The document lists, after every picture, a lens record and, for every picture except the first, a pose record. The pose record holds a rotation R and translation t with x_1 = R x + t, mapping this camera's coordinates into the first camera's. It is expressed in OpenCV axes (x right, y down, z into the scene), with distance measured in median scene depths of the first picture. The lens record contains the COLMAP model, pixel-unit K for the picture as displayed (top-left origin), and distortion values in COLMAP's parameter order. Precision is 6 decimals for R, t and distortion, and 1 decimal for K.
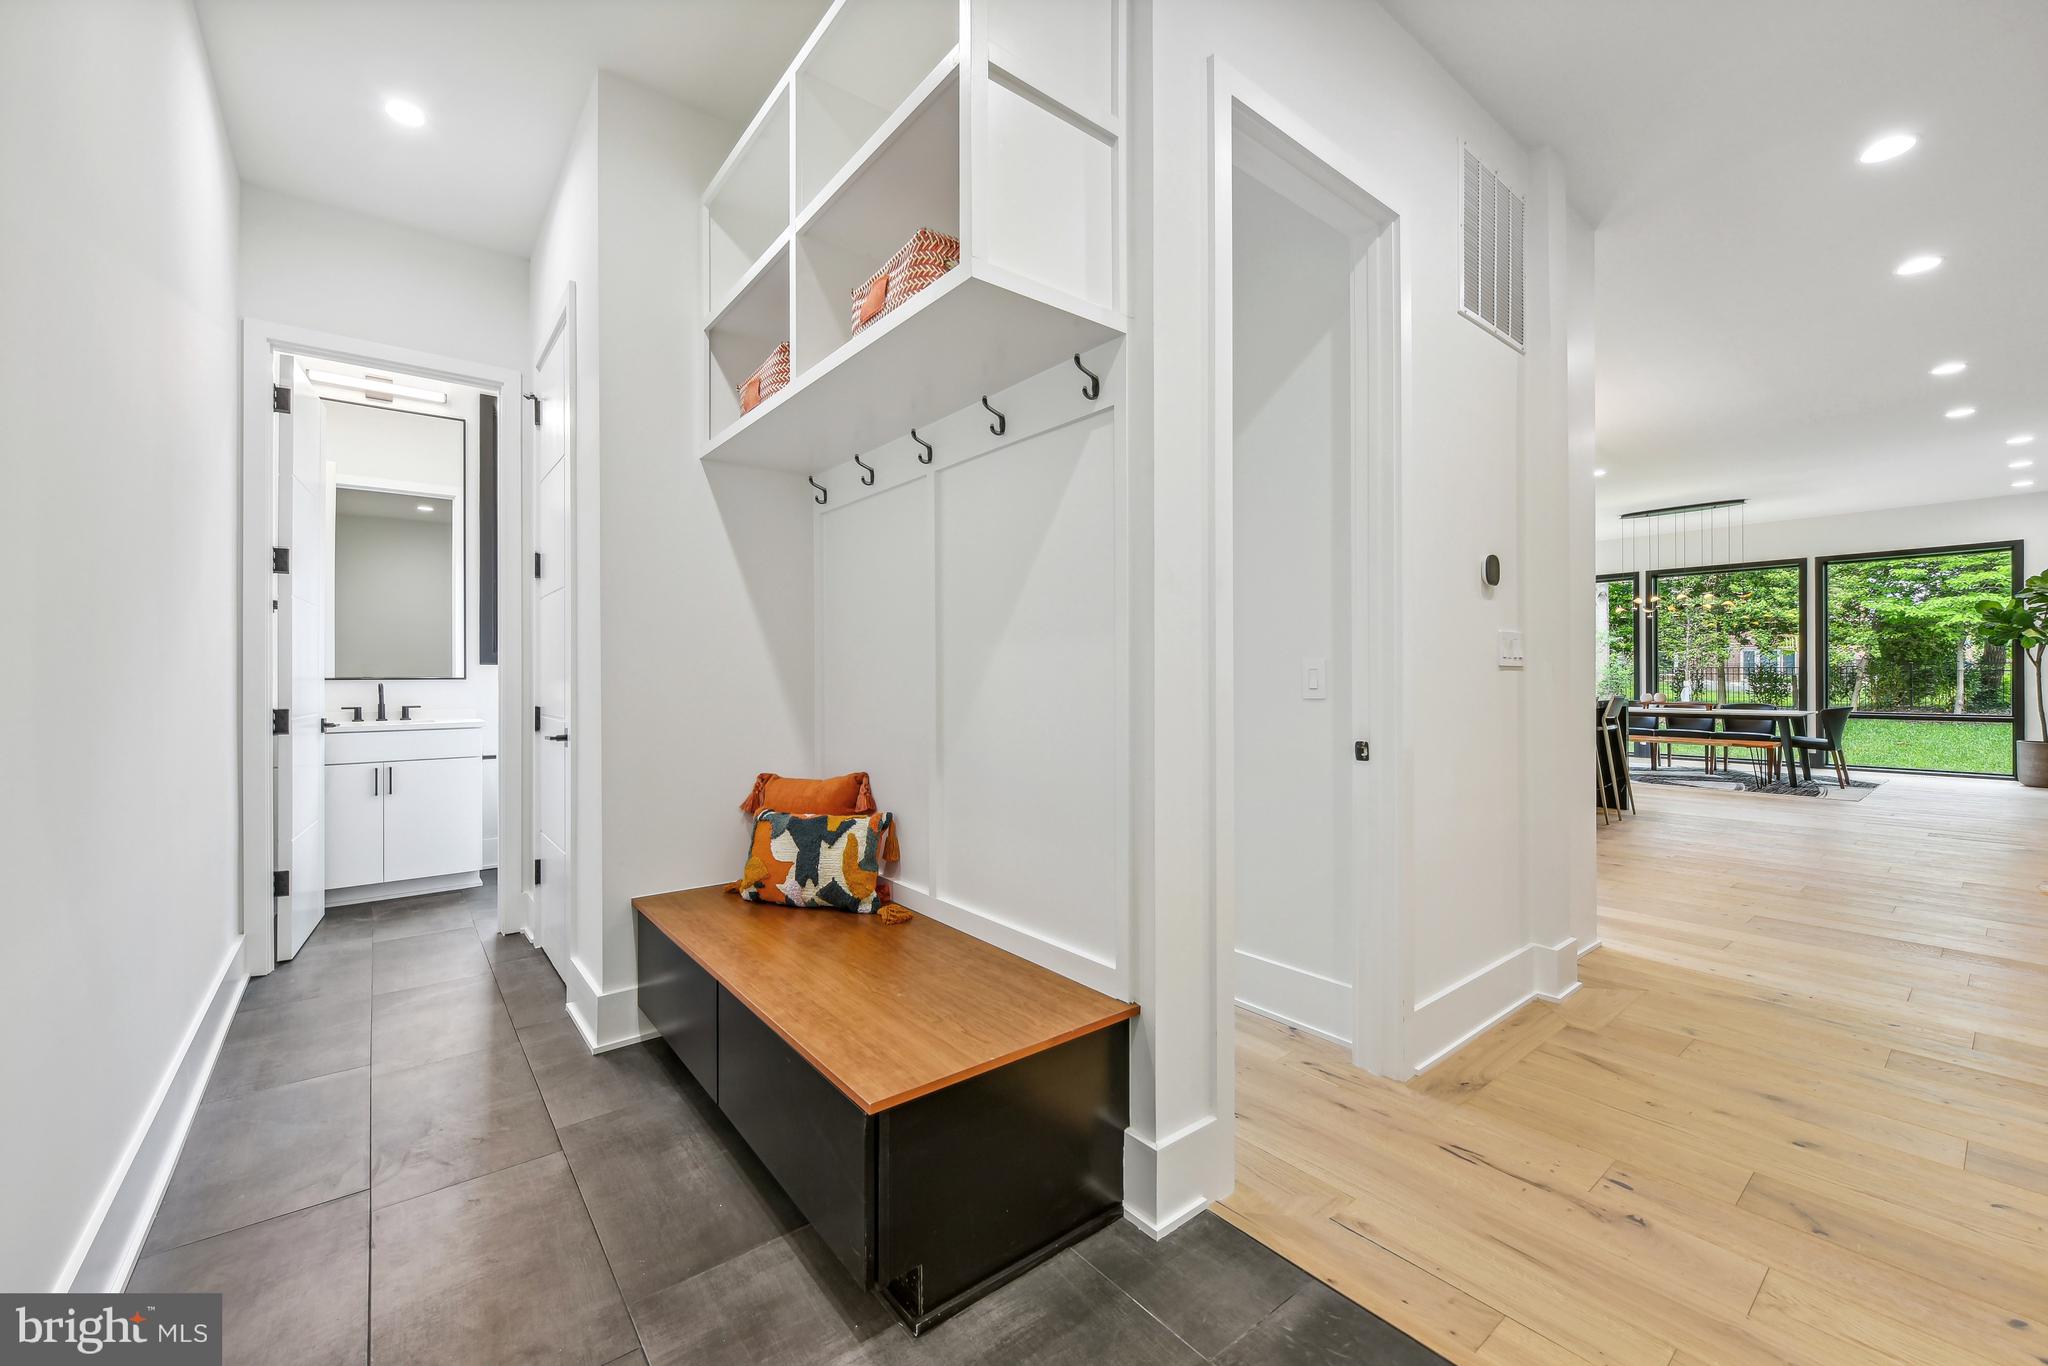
lens RADIAL K [[814.1, 0, 1025.6], [0, 814.1, 679.5], [0, 0, 1]] dist [0.001887, 0.000109]
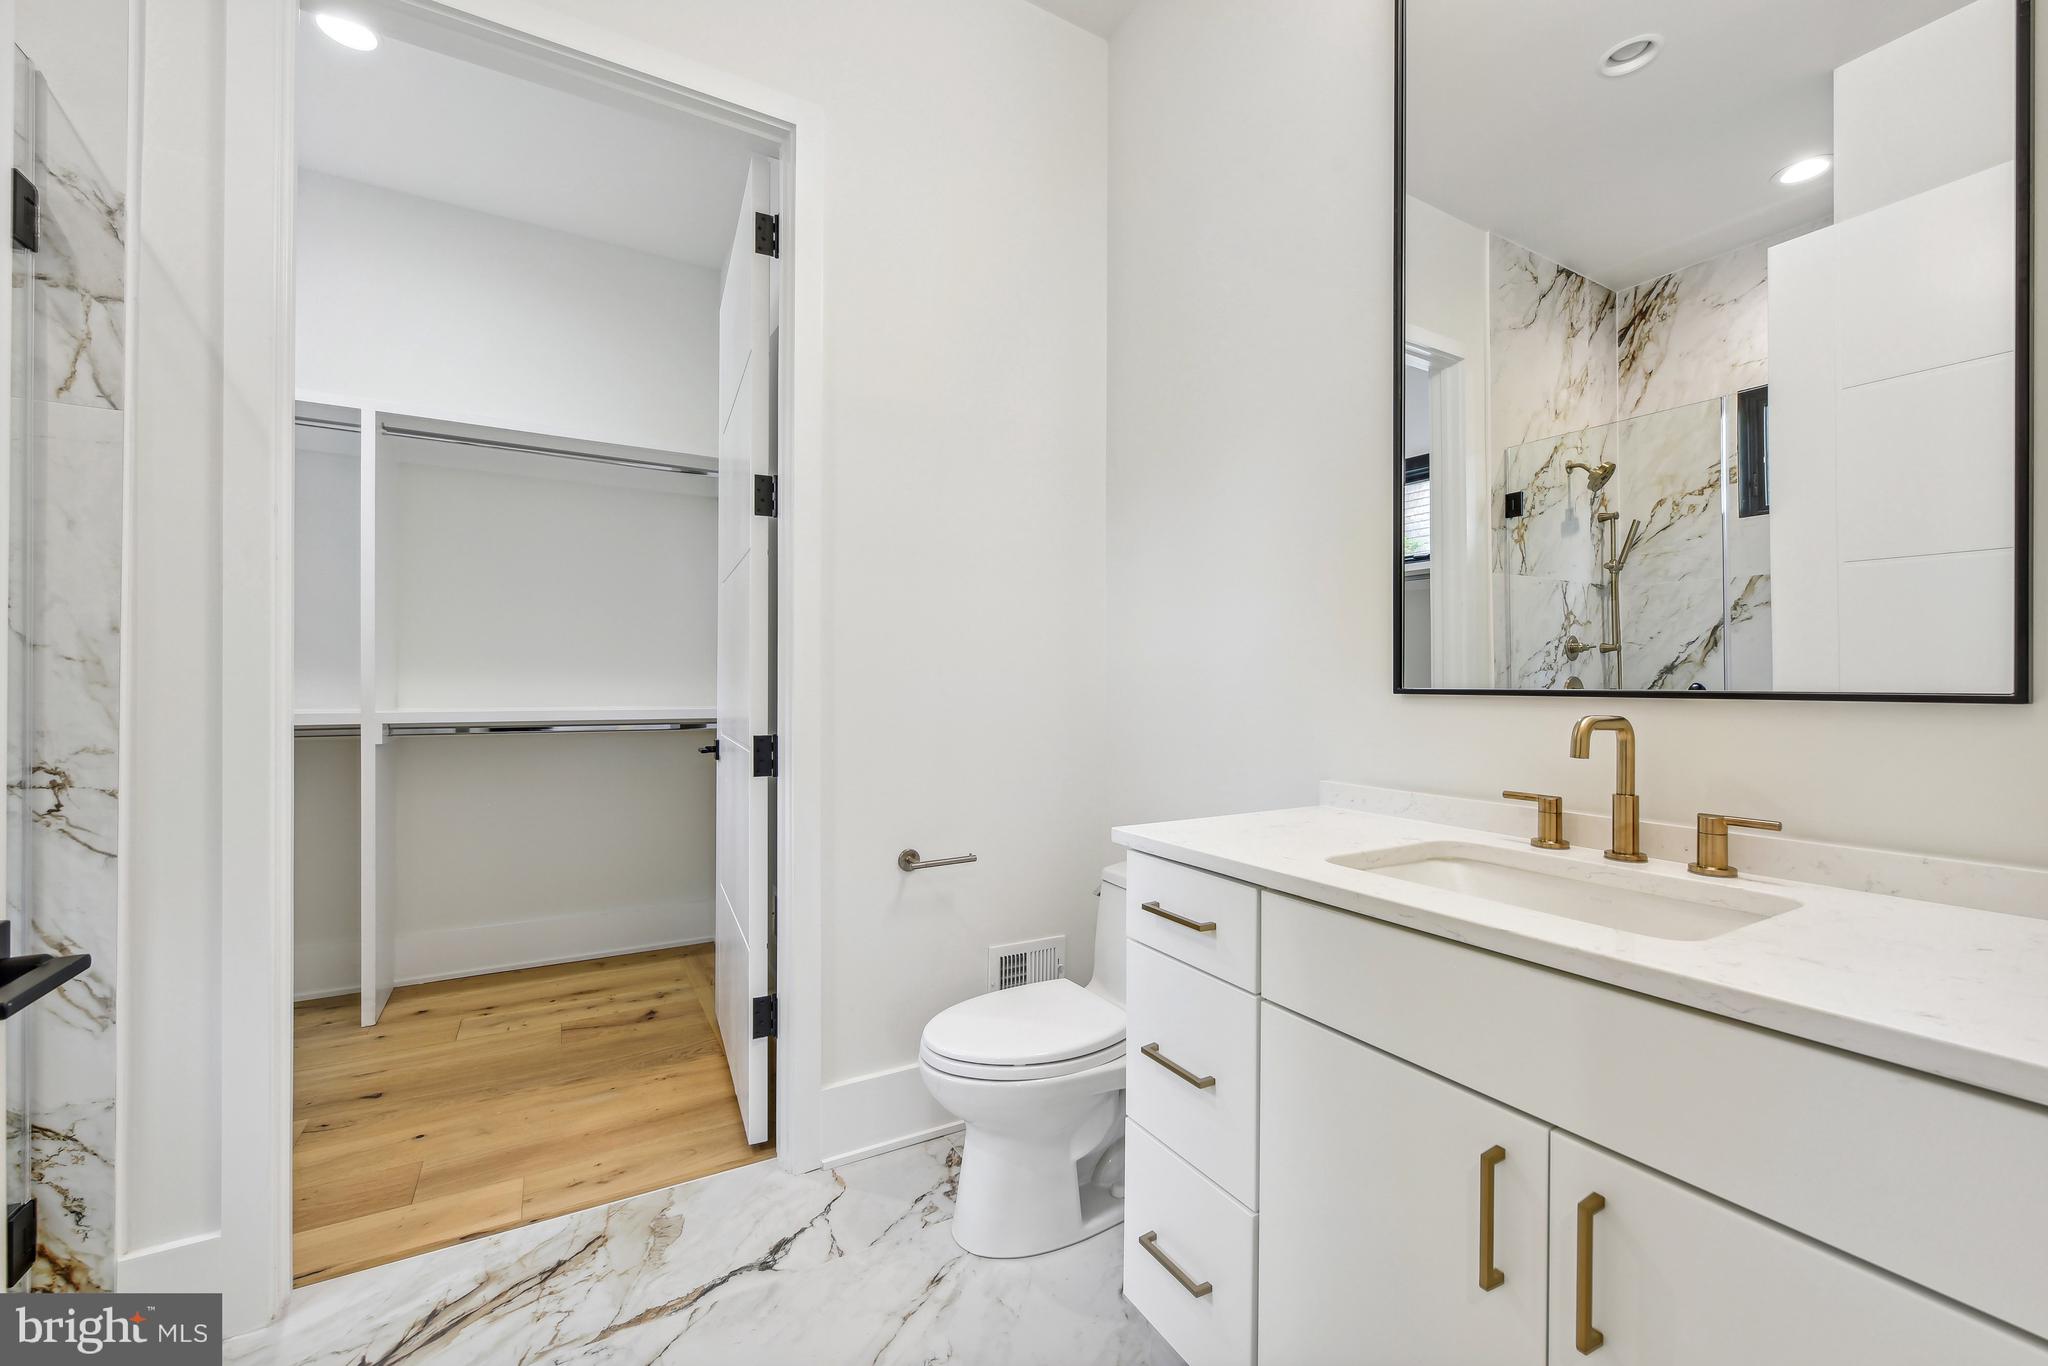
lens RADIAL K [[814.1, 0, 1024.6], [0, 814.1, 685.0], [0, 0, 1]] dist [0.001887, 0.000109]
pose [[-0.156849, -0.005808, -0.987606, -0.506554], [-0.002167, 0.999982, -0.005536, -0.002665], [0.987620, 0.001272, -0.156859, 0.852448]]
